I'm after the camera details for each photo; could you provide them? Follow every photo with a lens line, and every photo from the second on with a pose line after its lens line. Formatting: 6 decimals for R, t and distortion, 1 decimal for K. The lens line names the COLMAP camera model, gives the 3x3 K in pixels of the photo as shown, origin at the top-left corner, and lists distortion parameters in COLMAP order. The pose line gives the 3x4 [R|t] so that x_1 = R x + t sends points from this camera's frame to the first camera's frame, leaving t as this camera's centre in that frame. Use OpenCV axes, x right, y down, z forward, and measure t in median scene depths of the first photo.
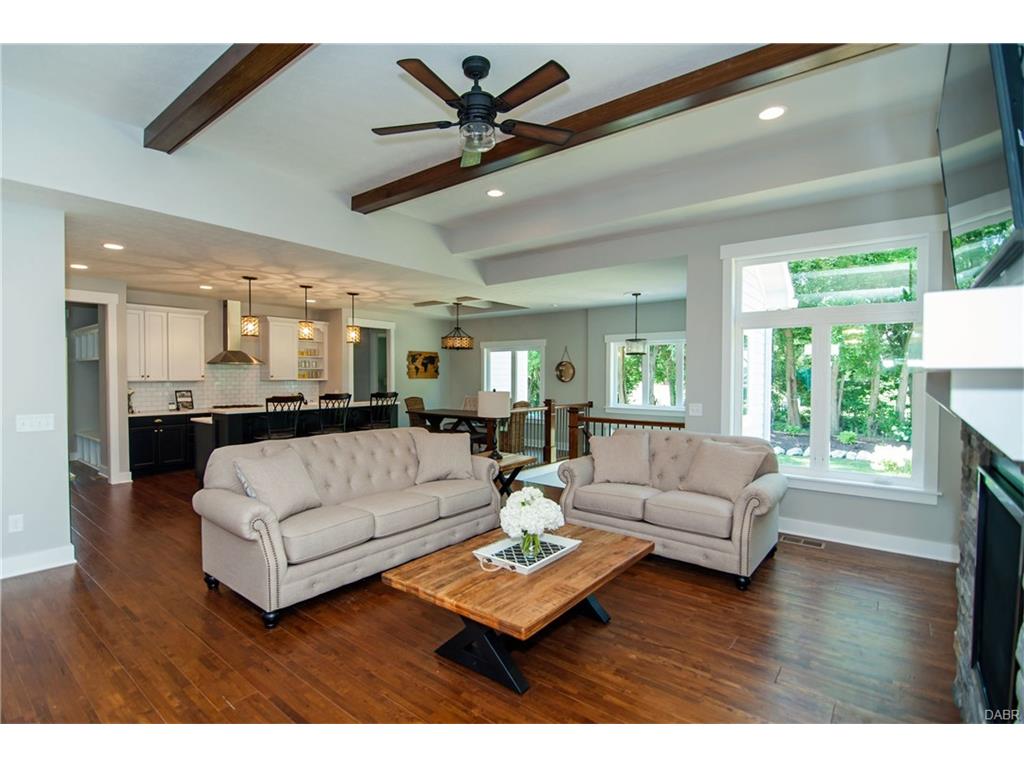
lens RADIAL K [[494.0, 0, 488.4], [0, 494.0, 384.9], [0, 0, 1]] dist [0.001060, -0.000065]
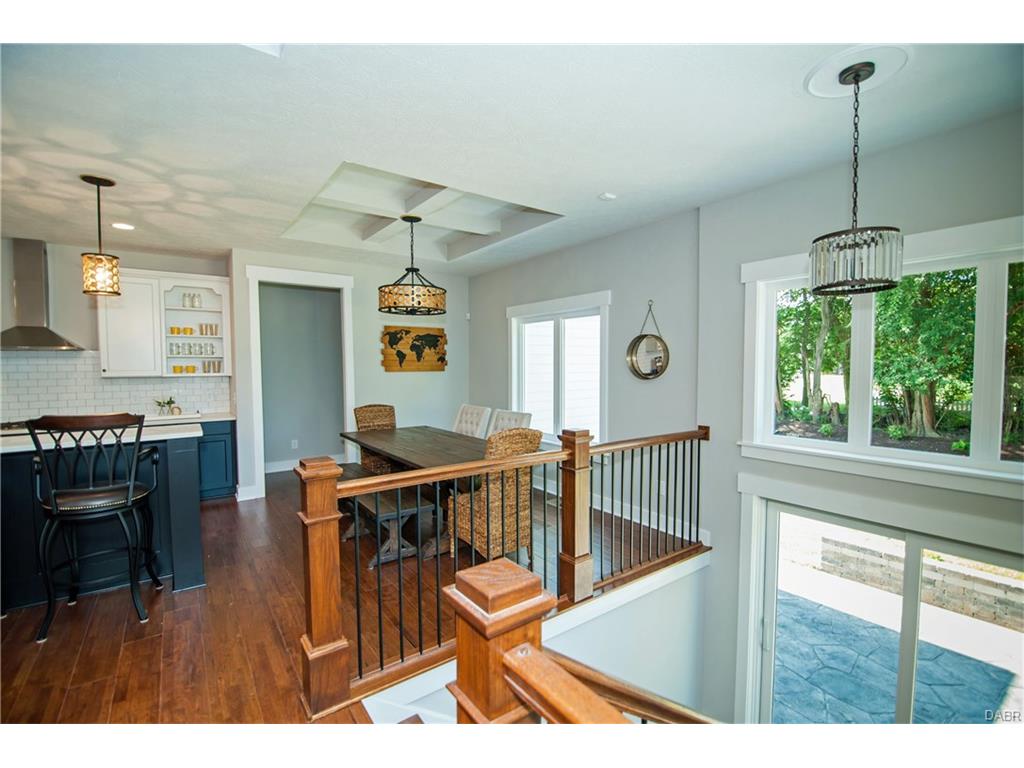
lens RADIAL K [[461.2, 0, 510.1], [0, 461.2, 387.2], [0, 0, 1]] dist [-0.015029, -0.000355]
pose [[0.967226, 0.005761, -0.253853, 0.132254], [0.001407, 0.999606, 0.028048, -0.010226], [0.253915, -0.027486, 0.966836, 0.523612]]
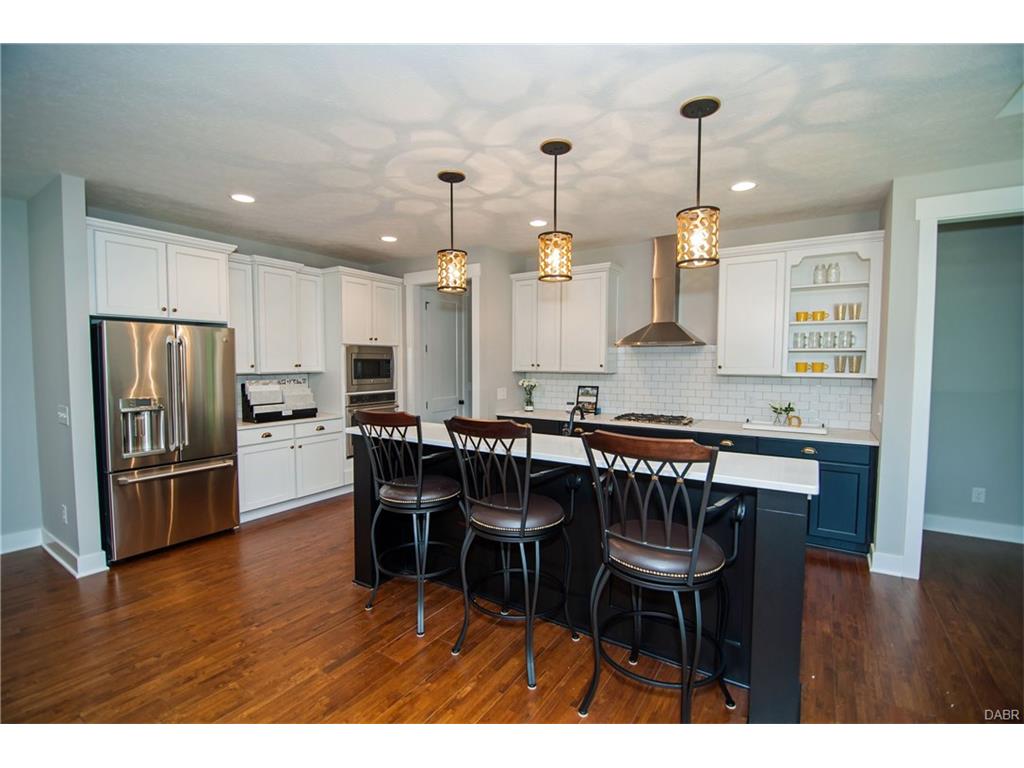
lens RADIAL K [[461.2, 0, 510.1], [0, 461.2, 387.2], [0, 0, 1]] dist [-0.015029, -0.000355]
pose [[0.099246, 0.056692, -0.993447, 0.009450], [-0.021667, 0.998262, 0.054802, -0.015267], [0.994827, 0.016087, 0.100302, 0.636881]]
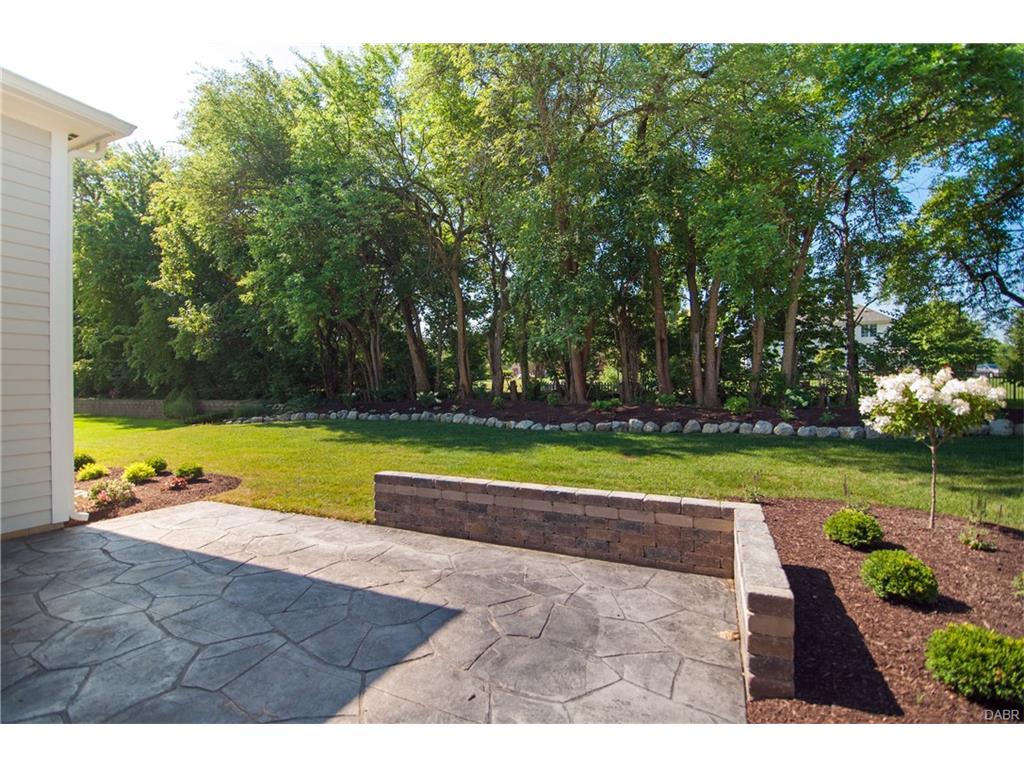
lens RADIAL K [[461.2, 0, 510.1], [0, 461.2, 387.2], [0, 0, 1]] dist [-0.015029, -0.000355]
pose [[0.966942, -0.002661, 0.254983, 0.453553], [0.007818, 0.999785, -0.019214, 0.169492], [-0.254877, 0.020572, 0.966755, 0.827496]]
